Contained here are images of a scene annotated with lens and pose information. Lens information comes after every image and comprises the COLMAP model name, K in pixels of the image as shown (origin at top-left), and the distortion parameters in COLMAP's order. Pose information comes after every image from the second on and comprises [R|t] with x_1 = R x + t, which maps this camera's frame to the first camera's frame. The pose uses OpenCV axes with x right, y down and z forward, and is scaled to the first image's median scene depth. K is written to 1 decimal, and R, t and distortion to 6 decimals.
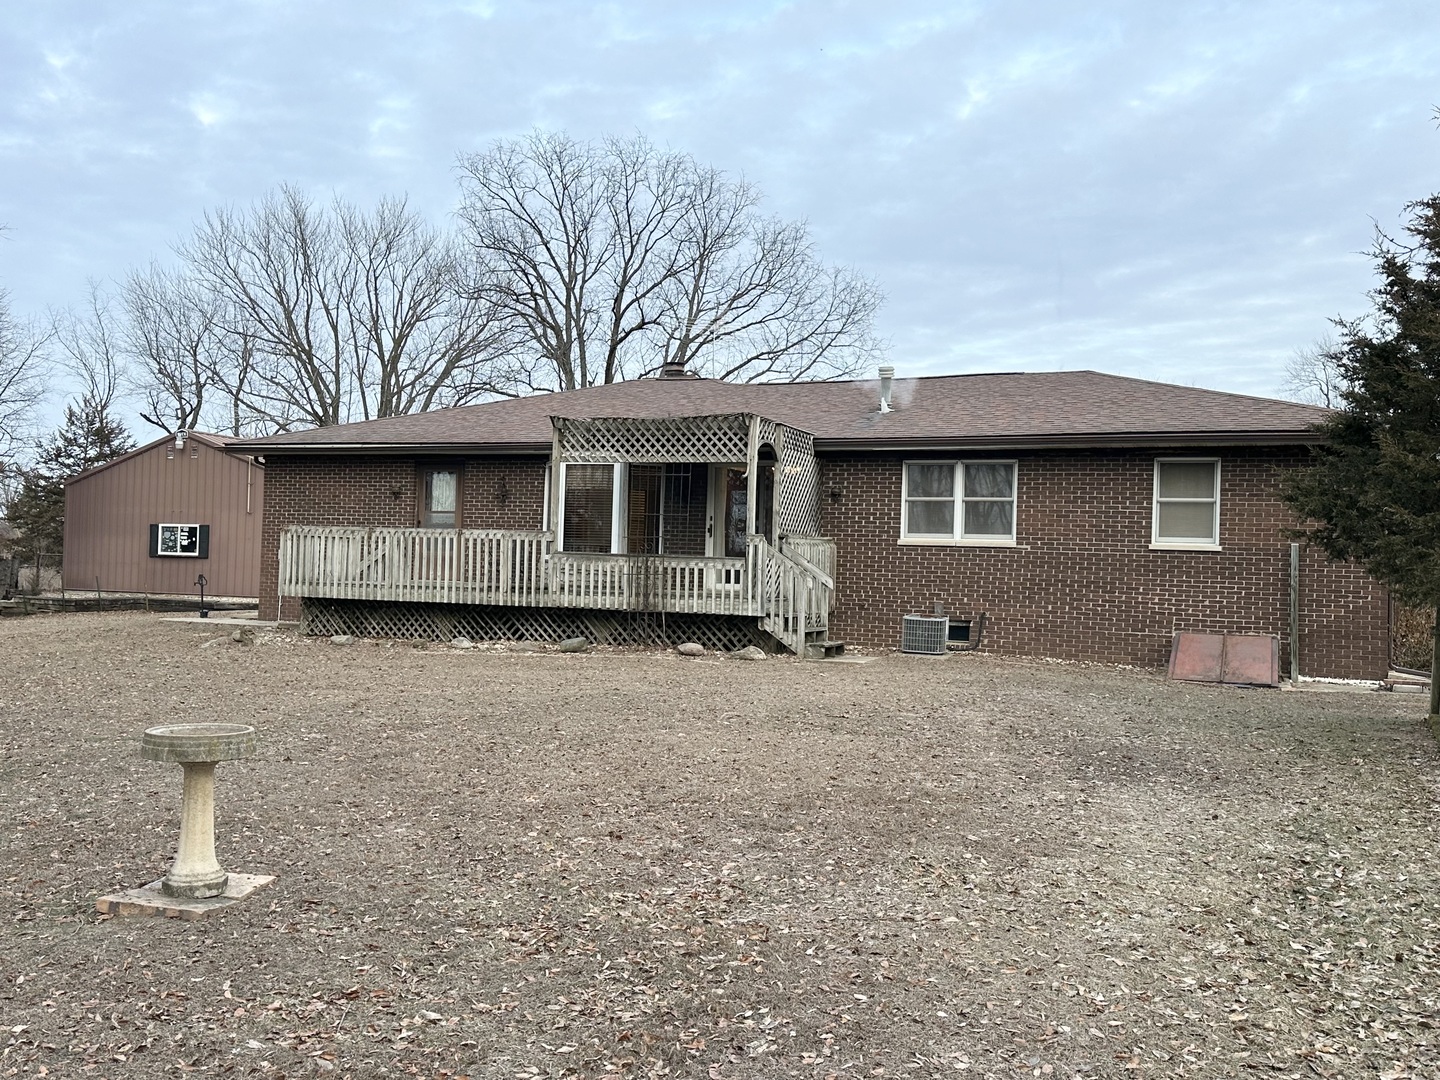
lens RADIAL K [[1305.4, 0, 720.0], [0, 1305.4, 540.0], [0, 0, 1]] dist [0.182465, -0.327403]
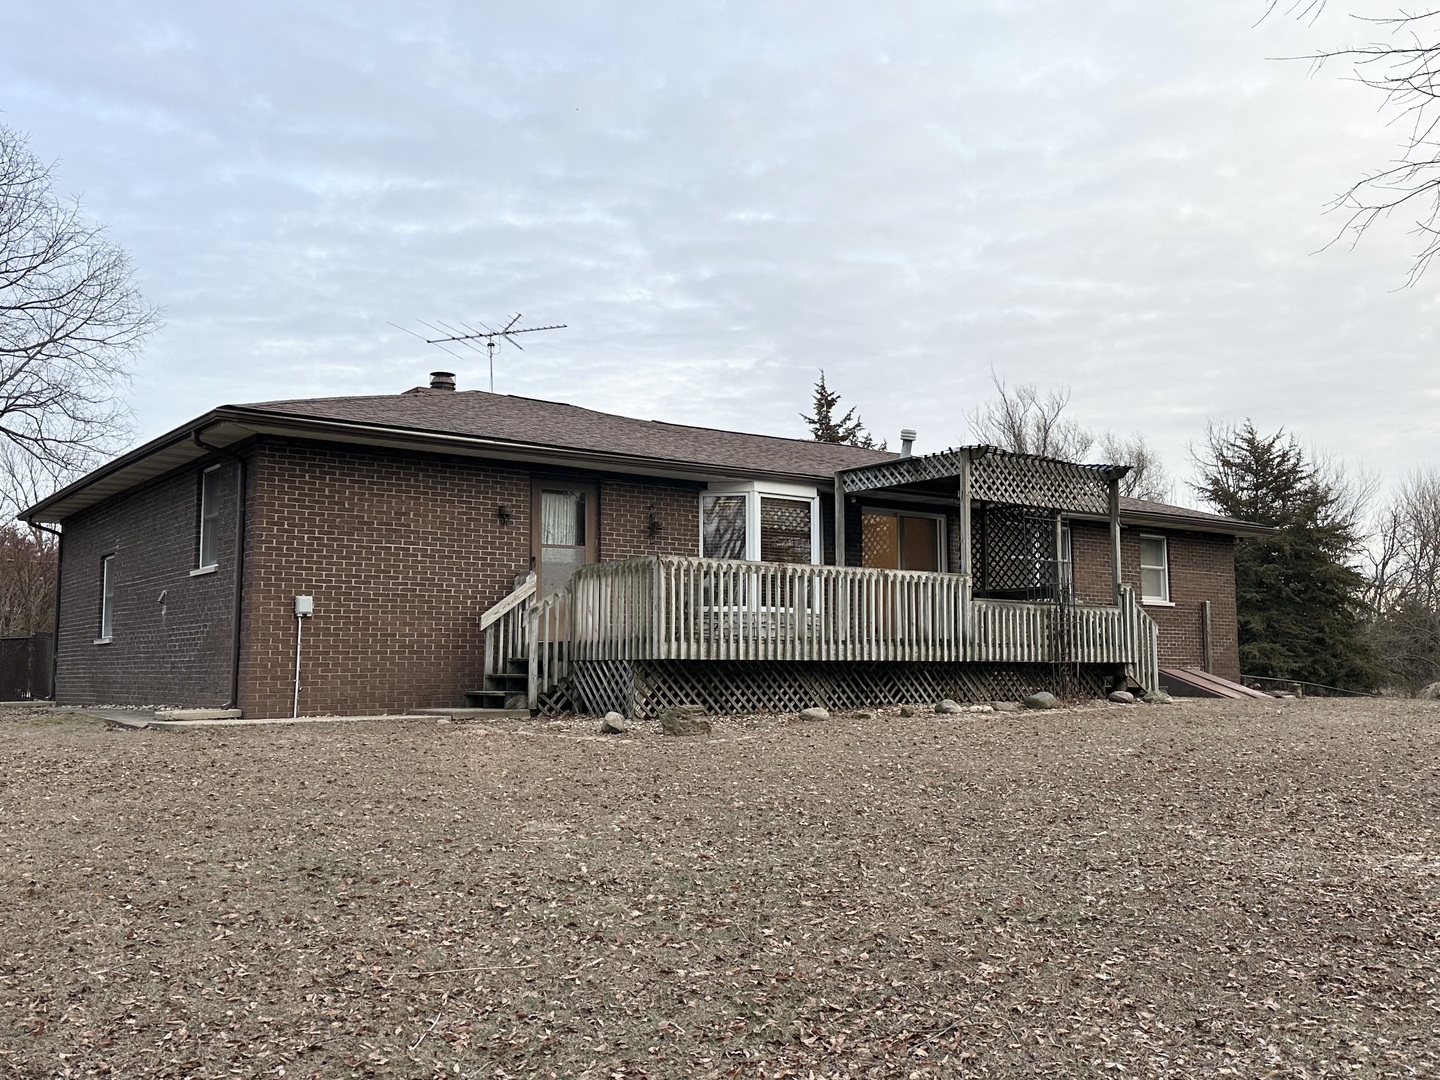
lens RADIAL K [[1305.4, 0, 720.0], [0, 1305.4, 540.0], [0, 0, 1]] dist [0.182465, -0.327403]
pose [[0.496089, 0.055738, 0.866481, -0.904975], [0.000693, 0.997912, -0.064589, 0.024752], [-0.868271, 0.032643, 0.495015, 0.645717]]
